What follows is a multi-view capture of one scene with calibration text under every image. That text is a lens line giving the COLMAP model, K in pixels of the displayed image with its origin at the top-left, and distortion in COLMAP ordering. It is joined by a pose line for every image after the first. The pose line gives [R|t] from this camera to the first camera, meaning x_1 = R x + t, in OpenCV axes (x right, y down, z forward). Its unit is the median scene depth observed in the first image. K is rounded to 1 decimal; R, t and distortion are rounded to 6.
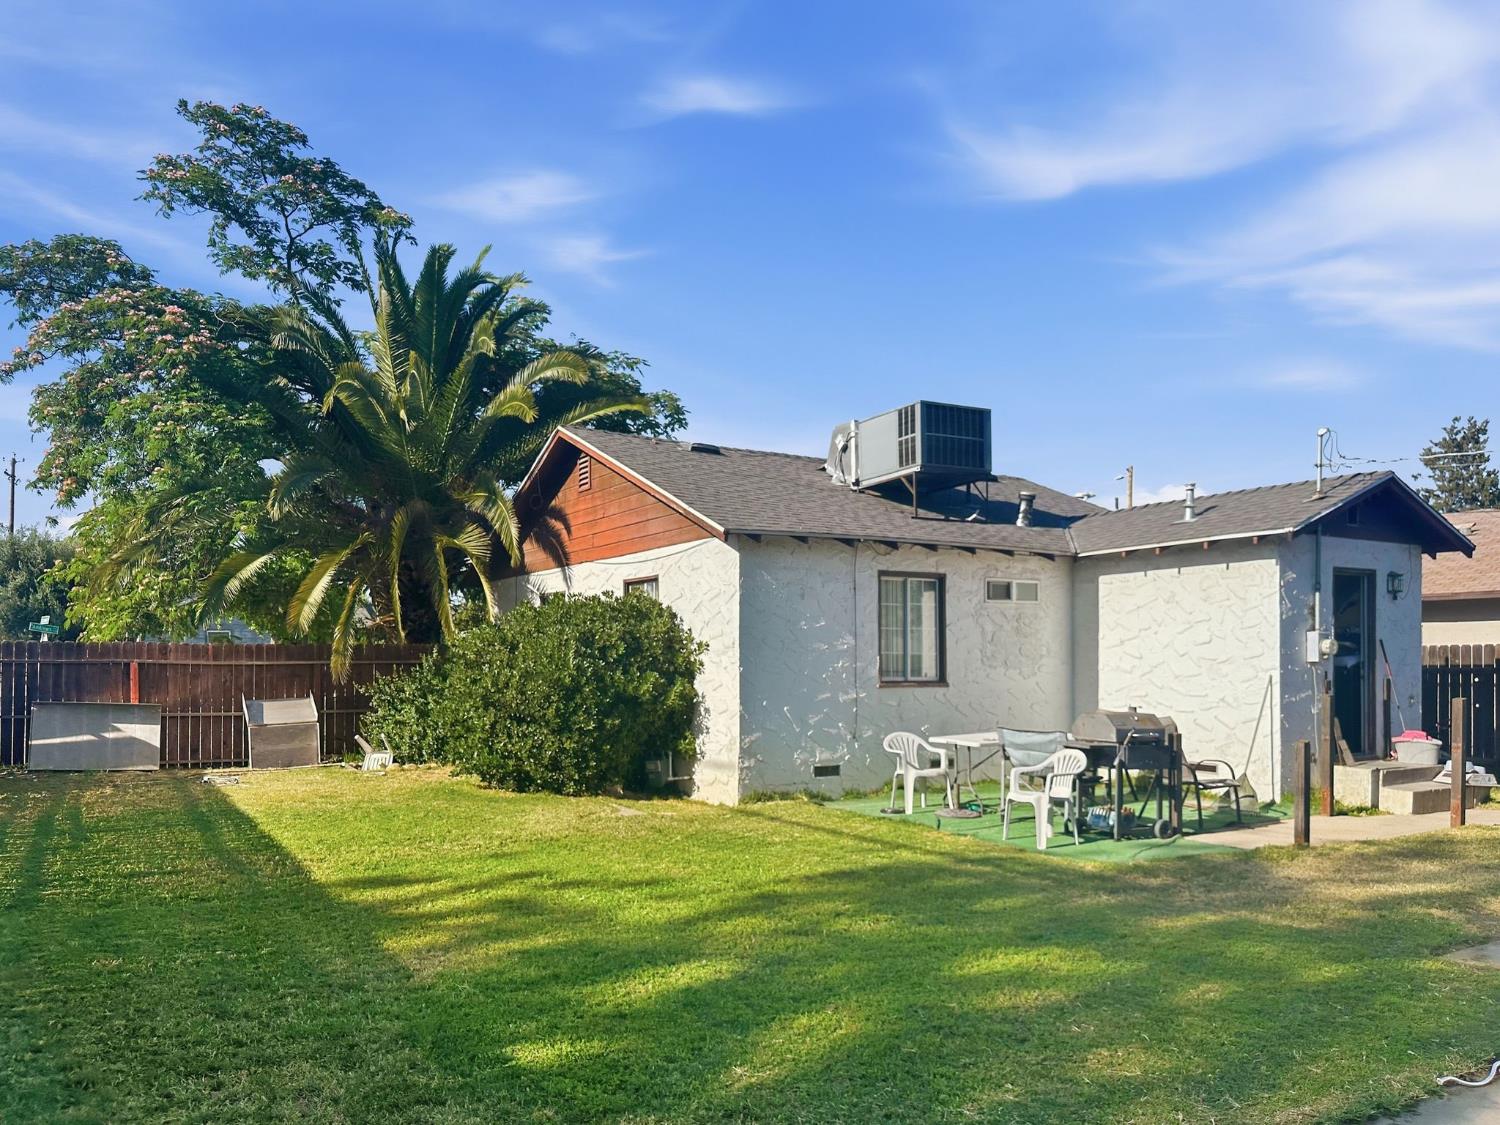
lens RADIAL K [[1041.1, 0, 750.4], [0, 1041.1, 521.2], [0, 0, 1]] dist [0.007274, -0.002001]
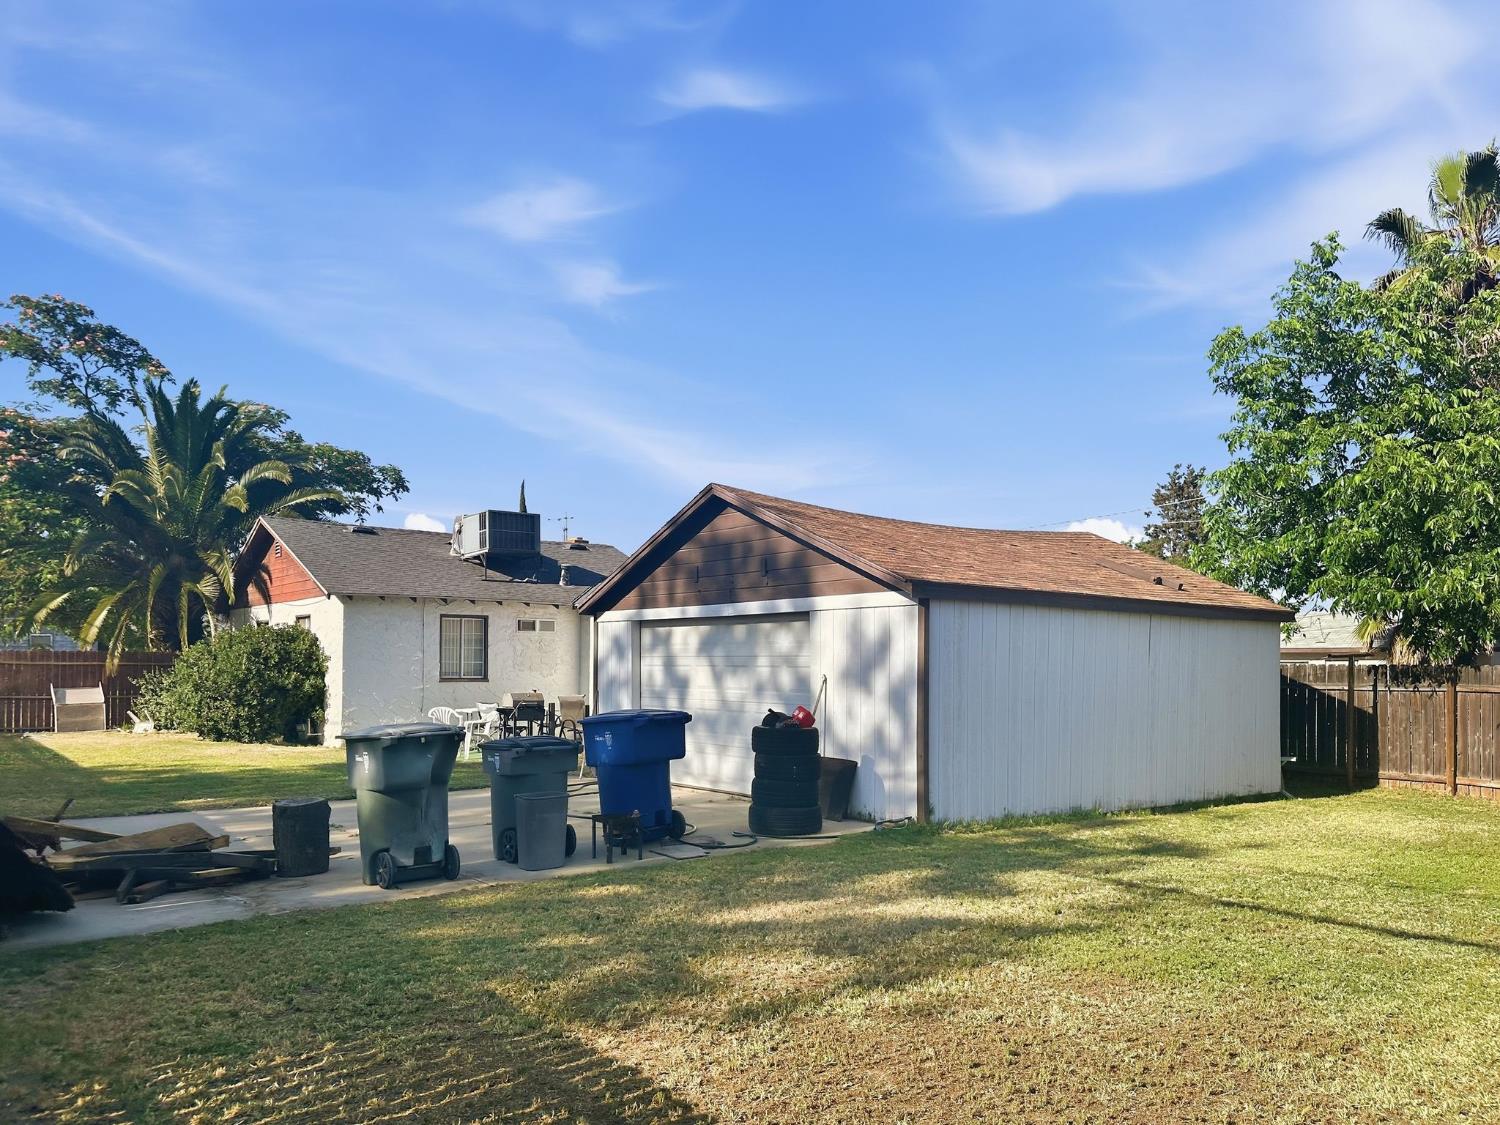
lens RADIAL K [[1046.8, 0, 750.0], [0, 1046.8, 562.5], [0, 0, 1]] dist [-0.006193, -0.005893]
pose [[0.993099, 0.019513, 0.115646, 0.405587], [-0.023942, 0.999027, 0.037033, -0.107423], [-0.114811, -0.039546, 0.992600, -0.722678]]
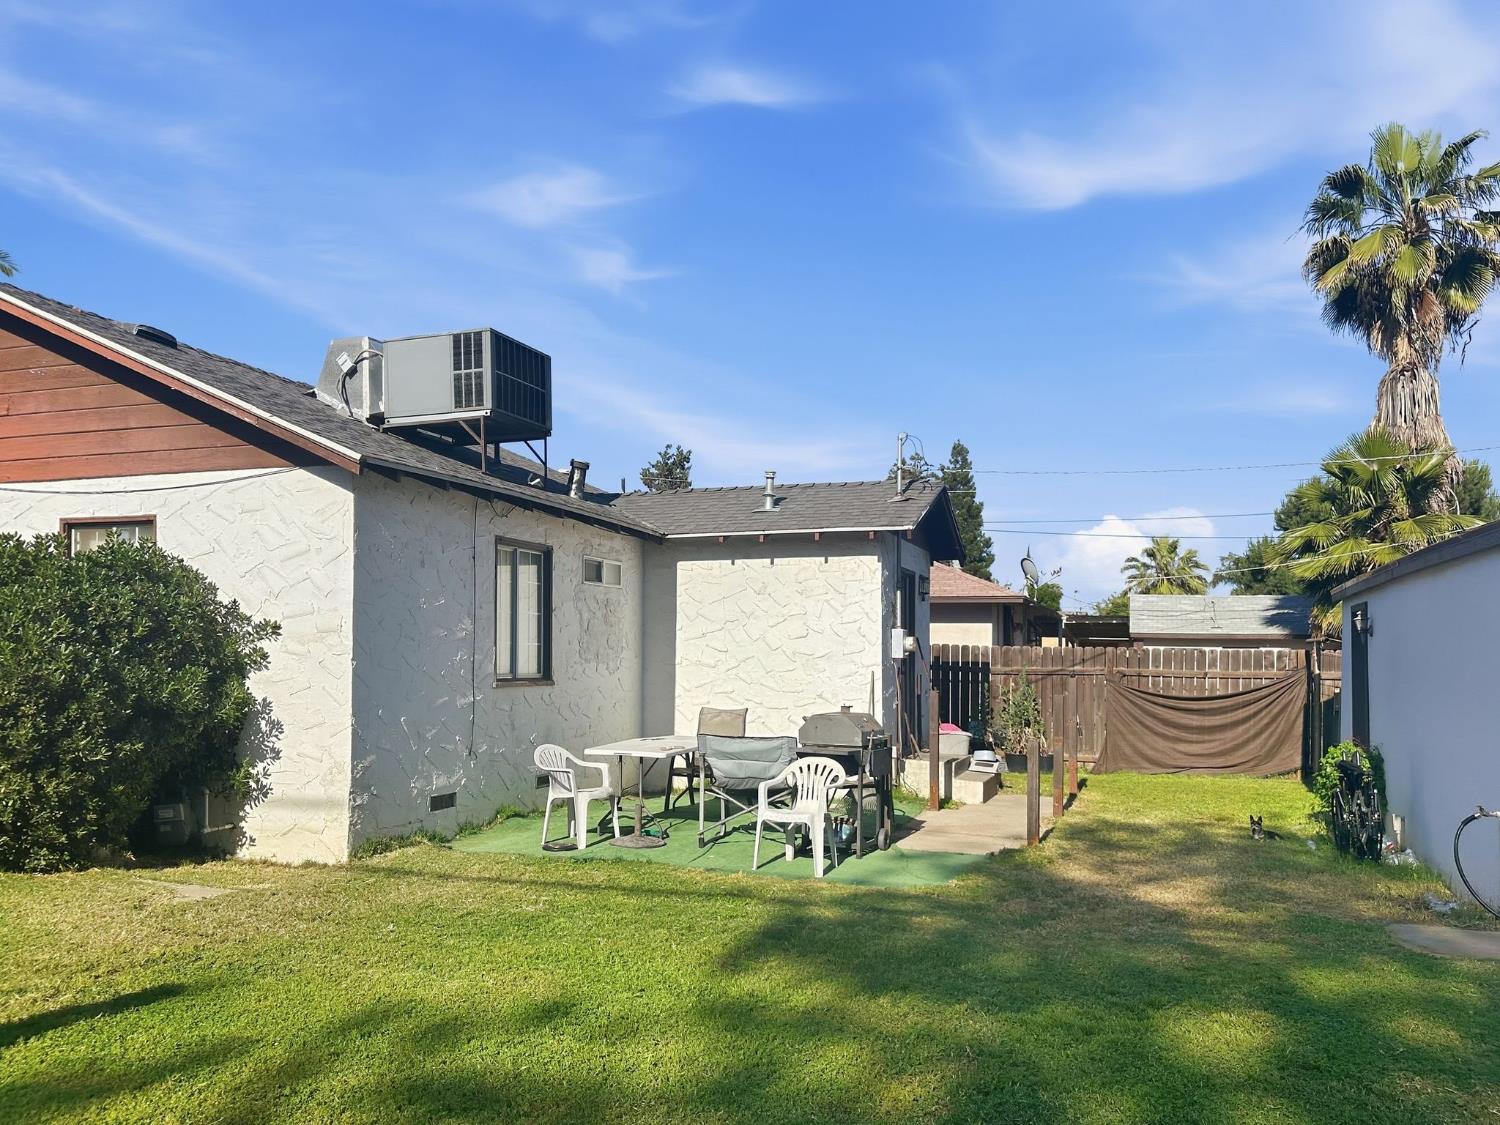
lens RADIAL K [[1074.6, 0, 750.0], [0, 1074.6, 562.5], [0, 0, 1]] dist [0.035700, -0.158632]
pose [[0.757451, 0.063558, 0.649791, -0.236166], [-0.096915, 0.995170, 0.015632, 0.034281], [-0.645658, -0.074815, 0.759953, 0.259261]]
